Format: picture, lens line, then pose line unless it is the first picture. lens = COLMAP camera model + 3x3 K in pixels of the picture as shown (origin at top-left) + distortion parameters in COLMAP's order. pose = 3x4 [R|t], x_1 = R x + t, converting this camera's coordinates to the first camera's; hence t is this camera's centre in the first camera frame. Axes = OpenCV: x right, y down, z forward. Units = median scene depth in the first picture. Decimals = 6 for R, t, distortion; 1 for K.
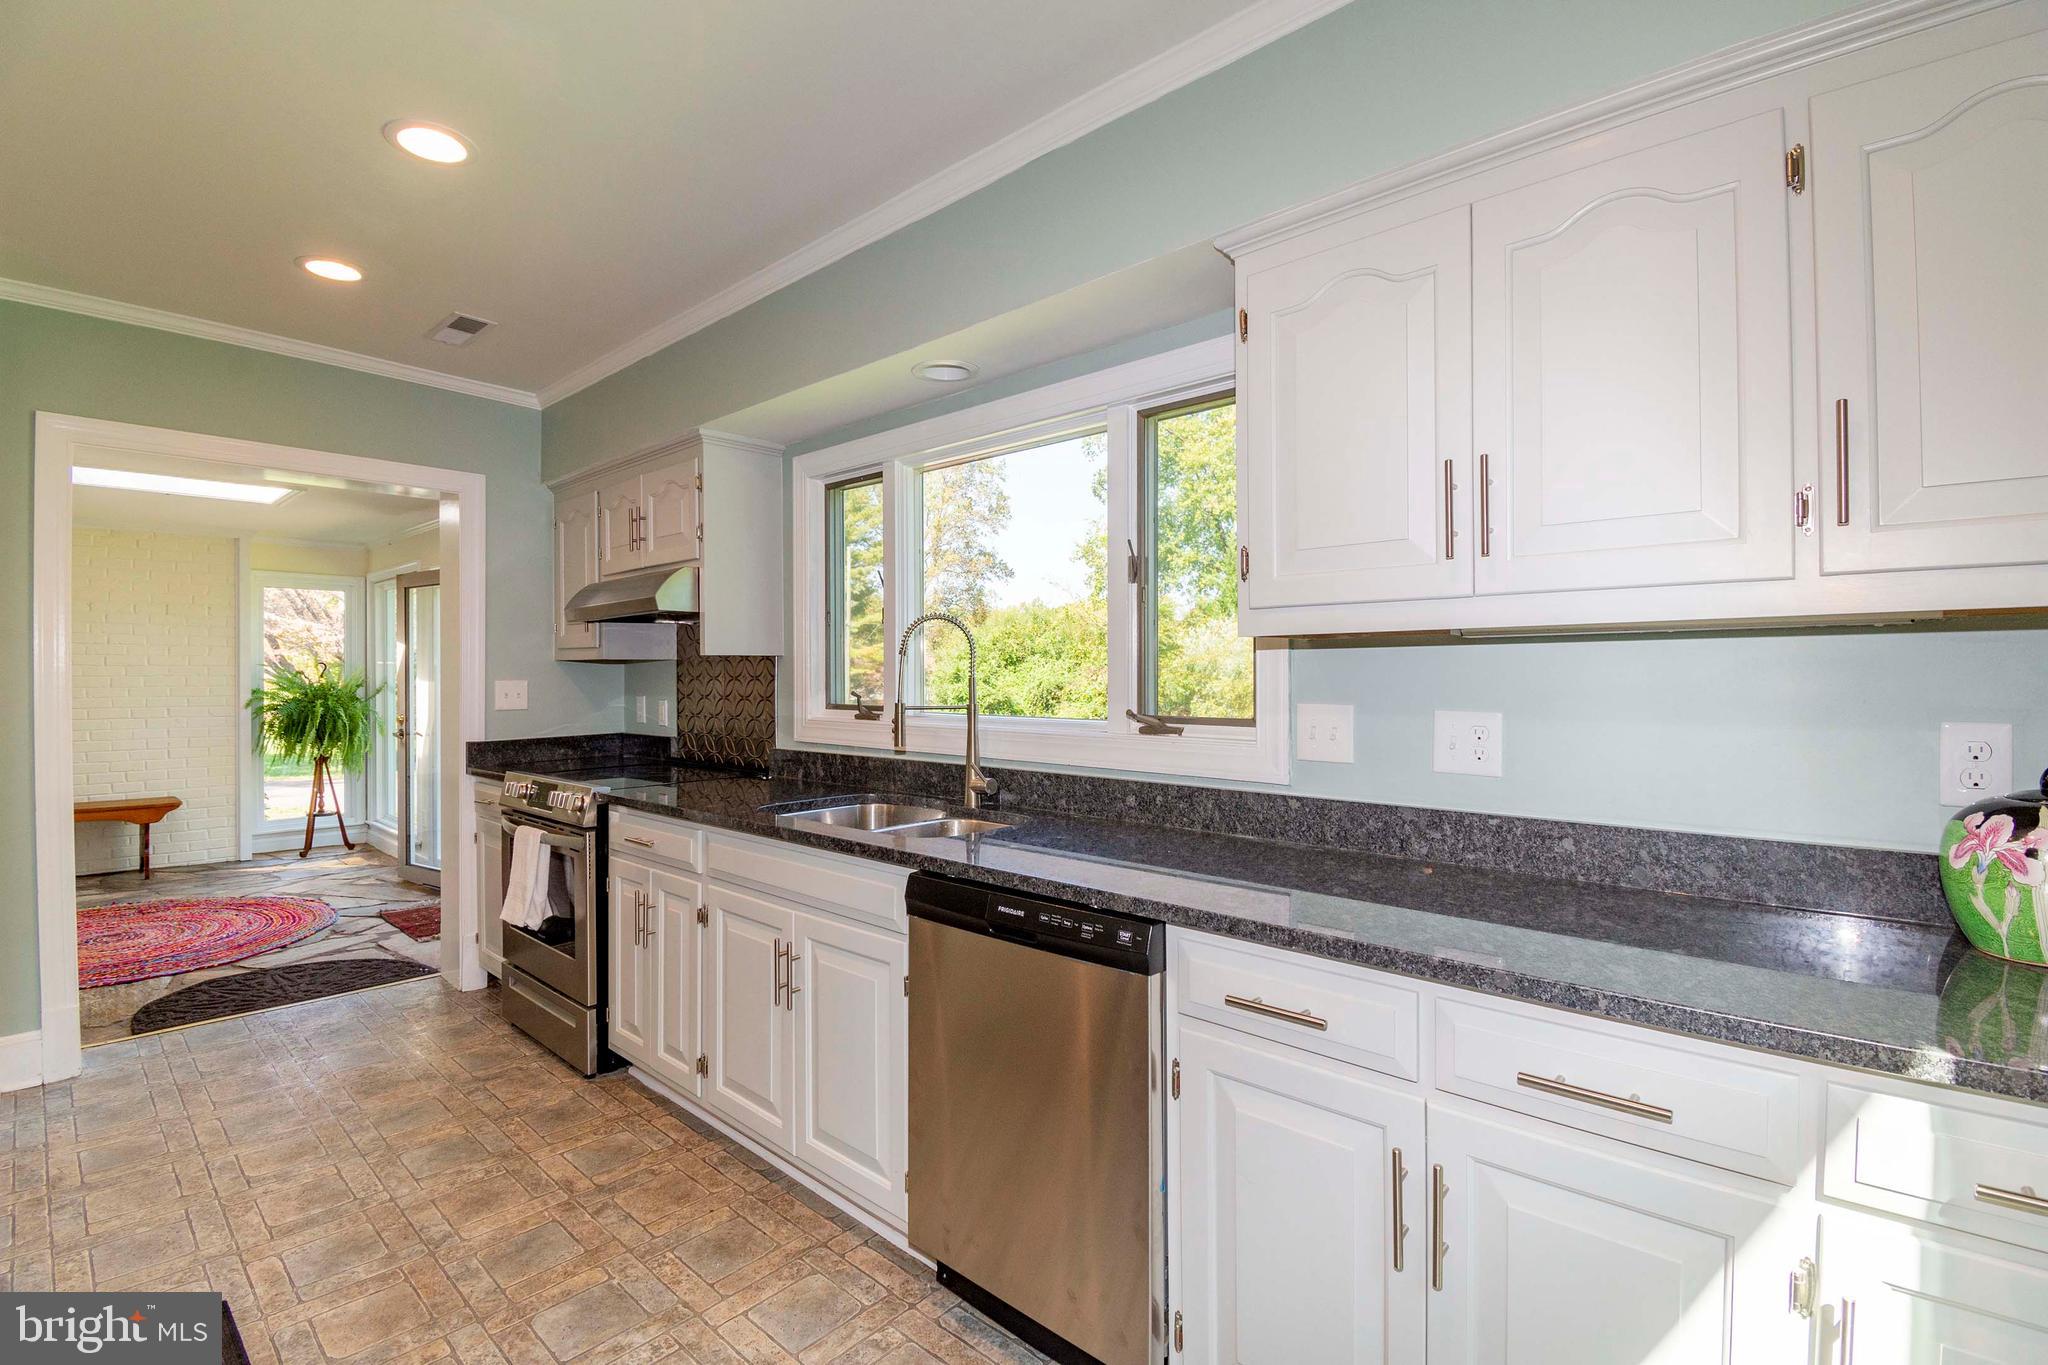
lens RADIAL K [[903.6, 0, 1031.7], [0, 903.6, 670.0], [0, 0, 1]] dist [0.018982, -0.026240]
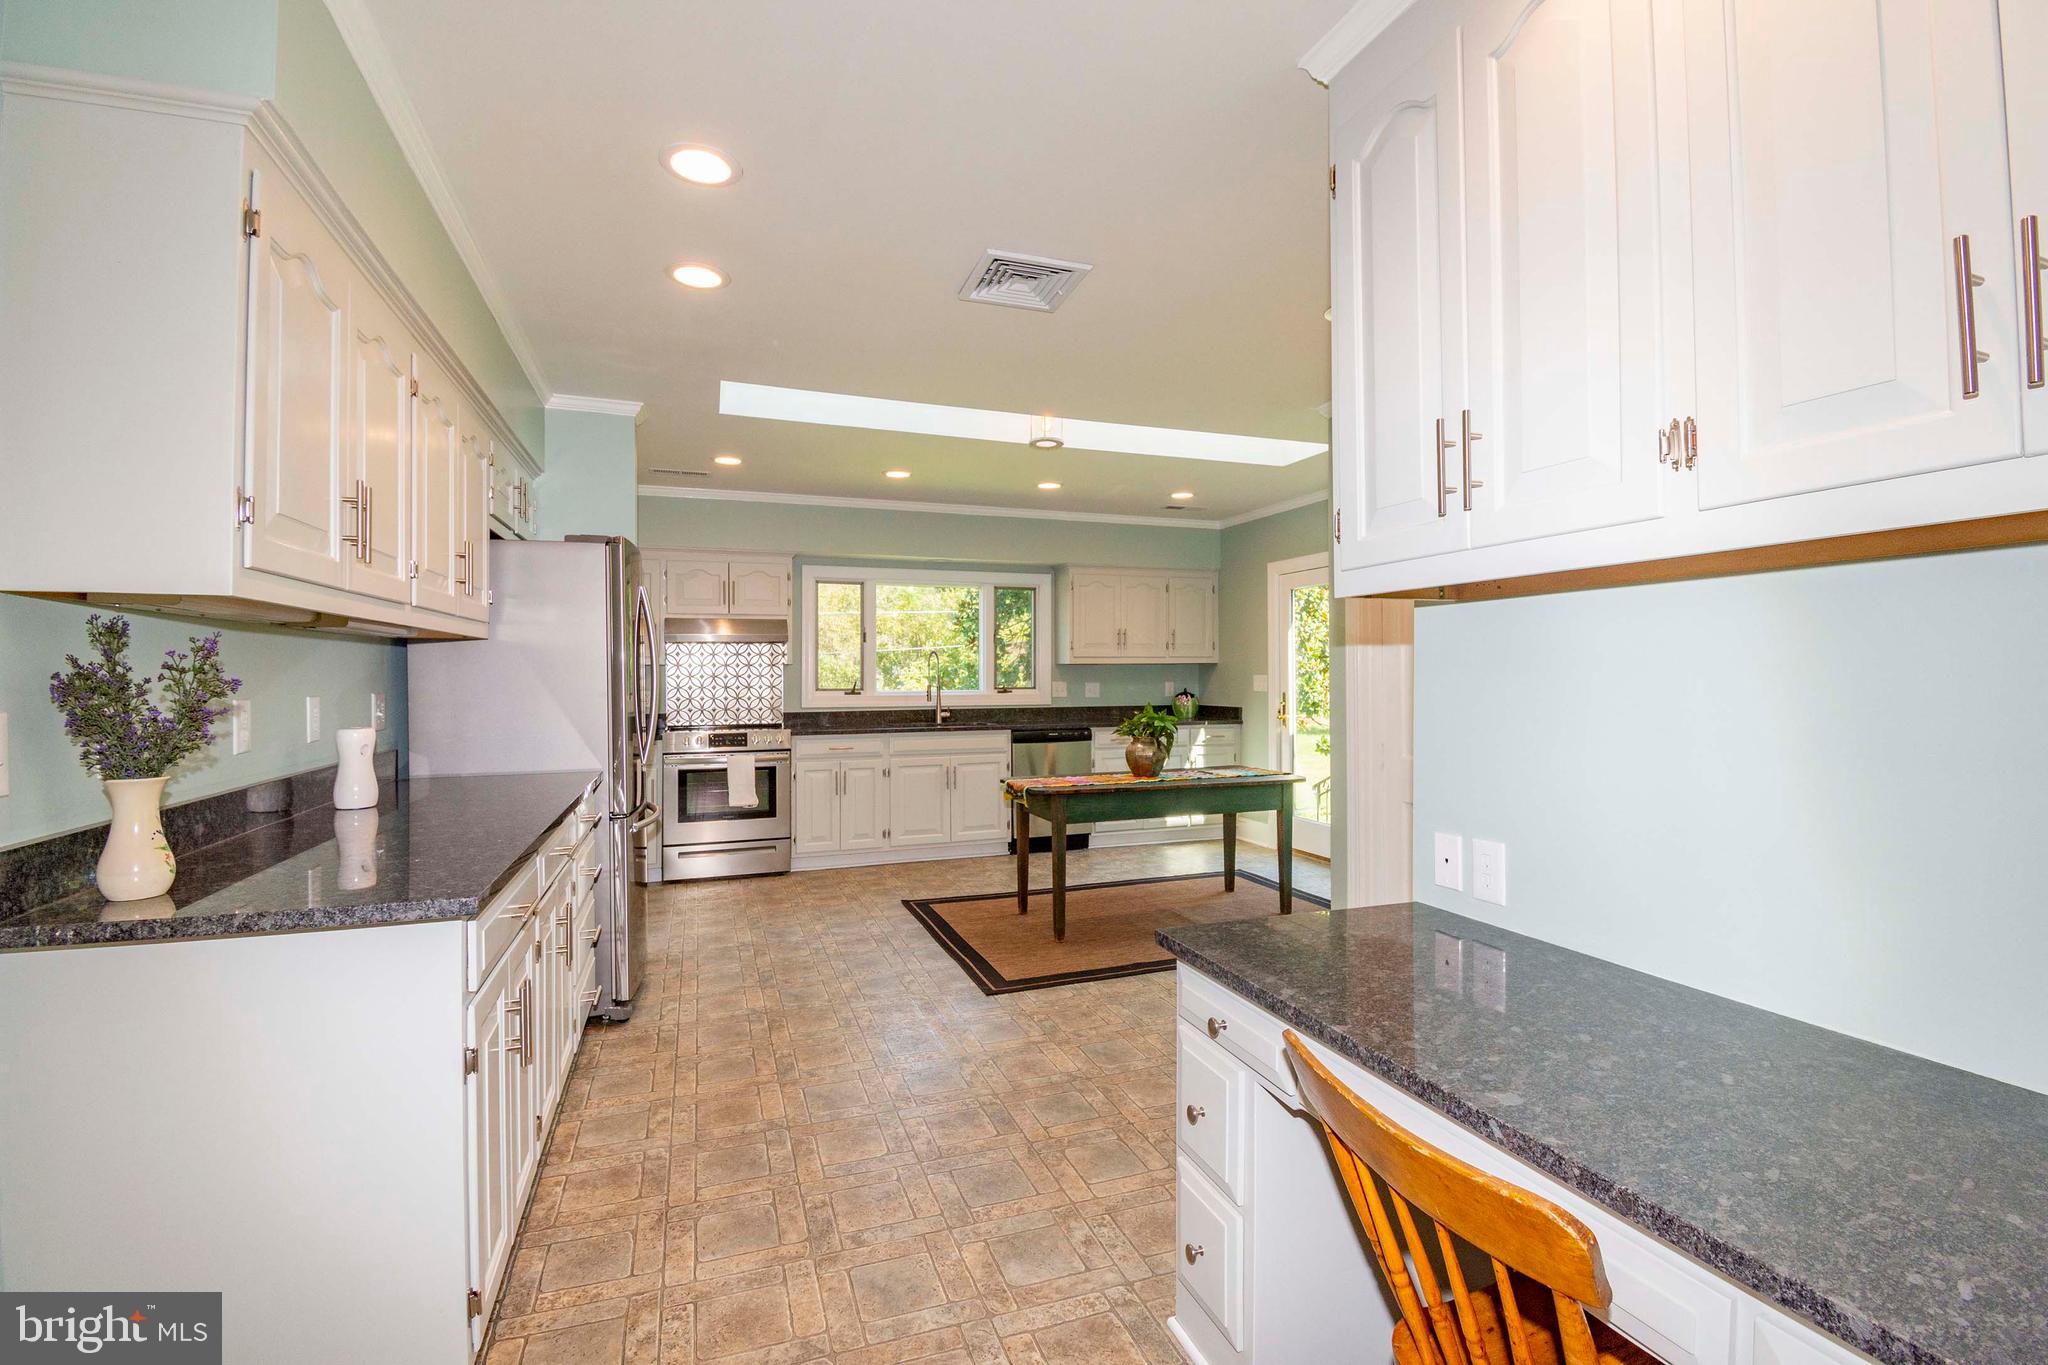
lens RADIAL K [[903.6, 0, 1031.7], [0, 903.6, 670.0], [0, 0, 1]] dist [0.018982, -0.026240]
pose [[0.483569, 0.000185, 0.875306, -2.440982], [-0.000665, 1.000000, 0.000156, -0.009286], [-0.875306, -0.000658, 0.483569, -0.561446]]
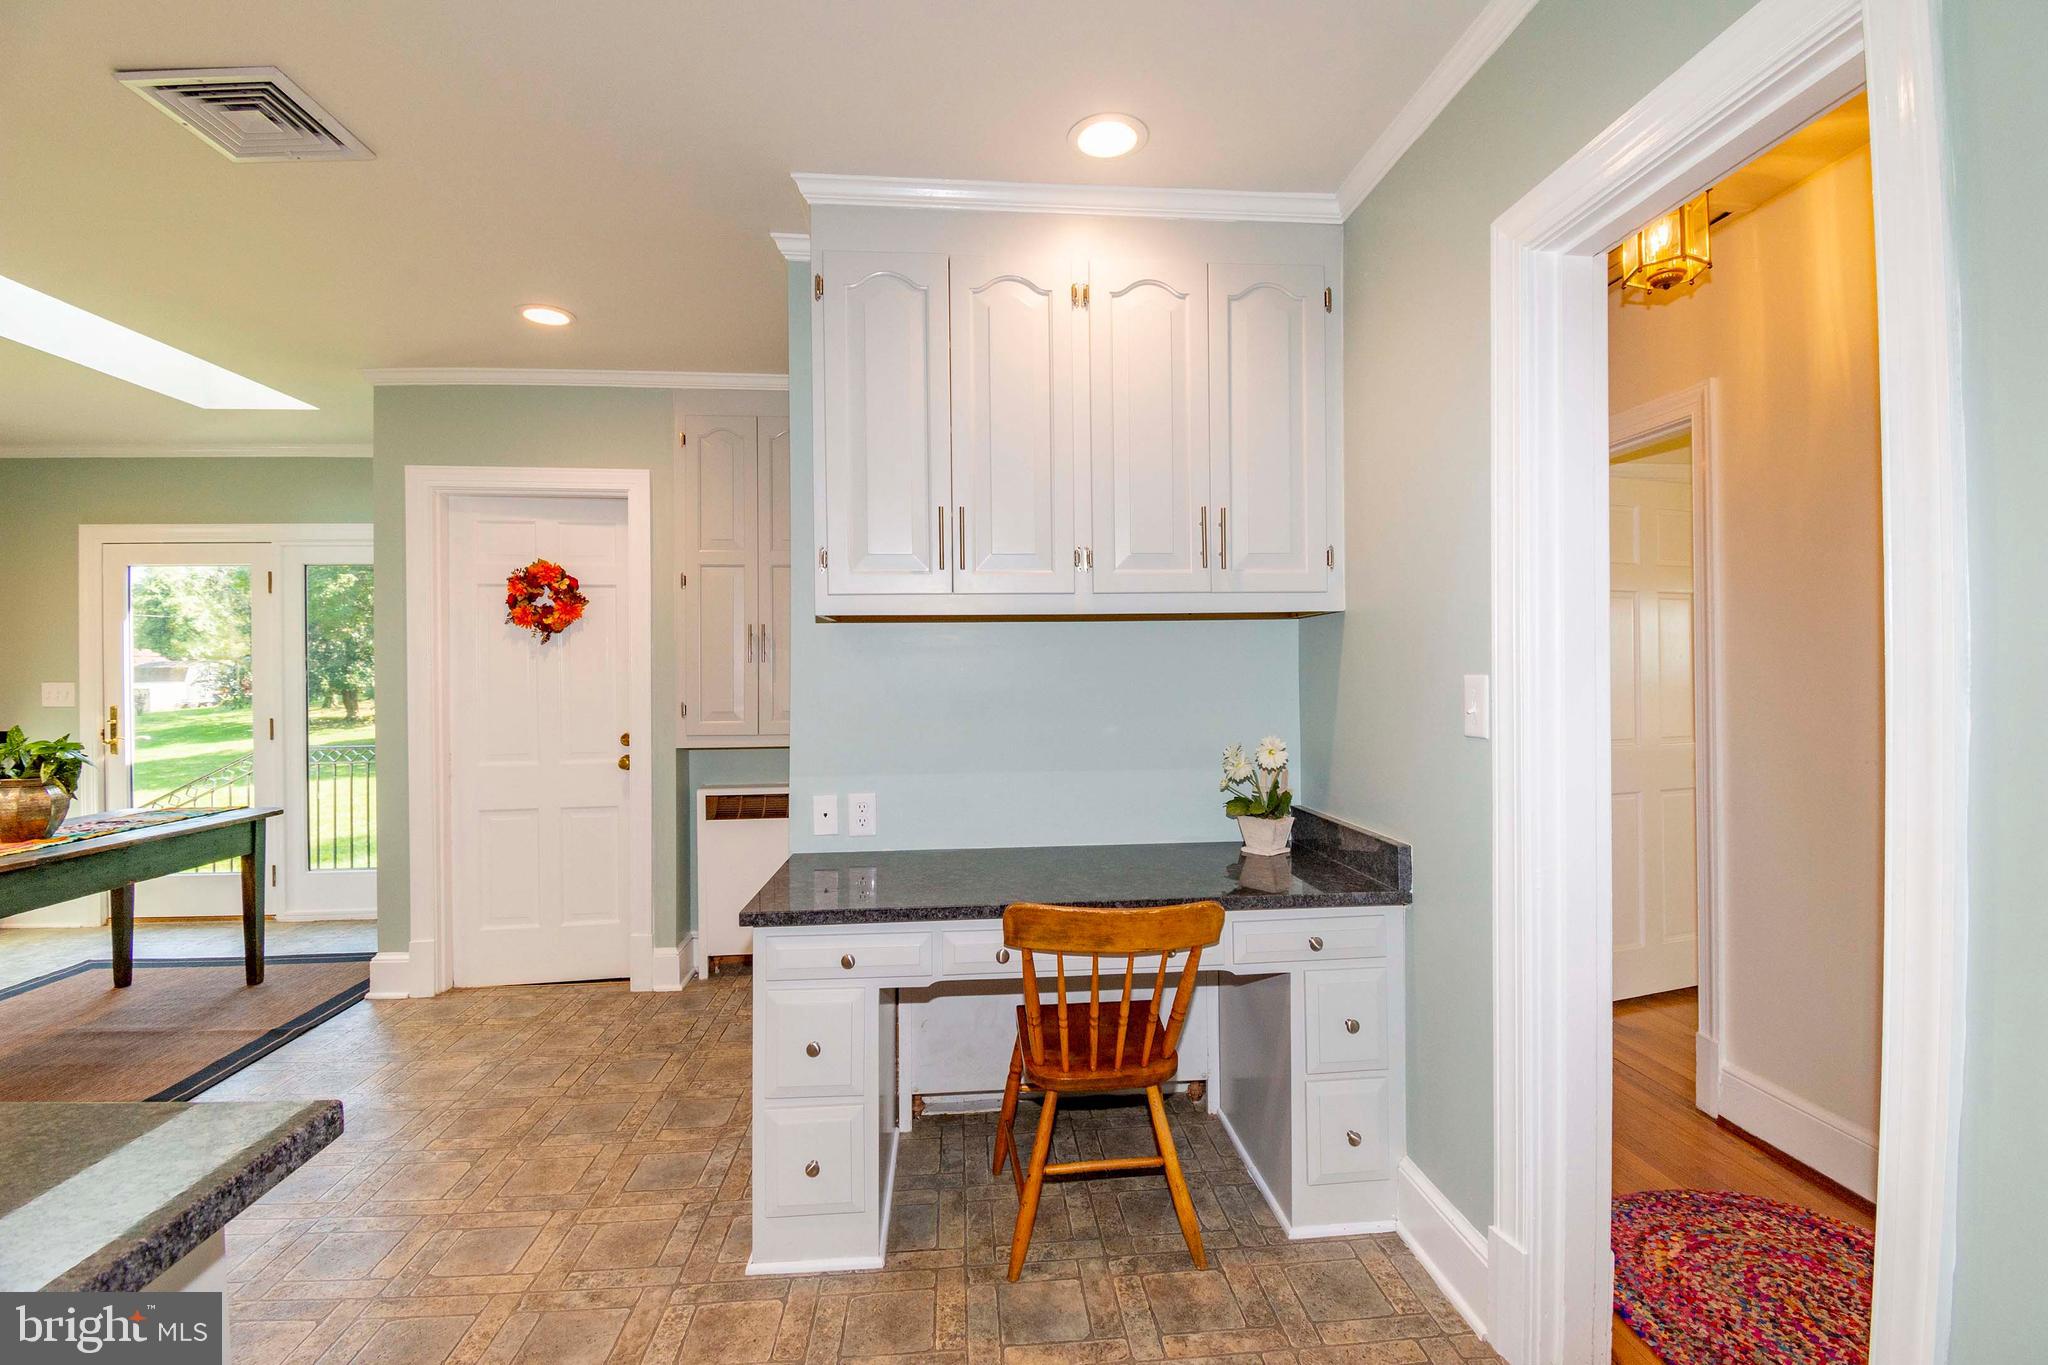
lens RADIAL K [[903.6, 0, 1031.7], [0, 903.6, 670.0], [0, 0, 1]] dist [0.018982, -0.026240]
pose [[-0.719117, 0.005842, 0.694864, -2.484920], [0.002974, 0.999981, -0.005330, -0.006162], [-0.694883, -0.001766, -0.719121, 0.116752]]
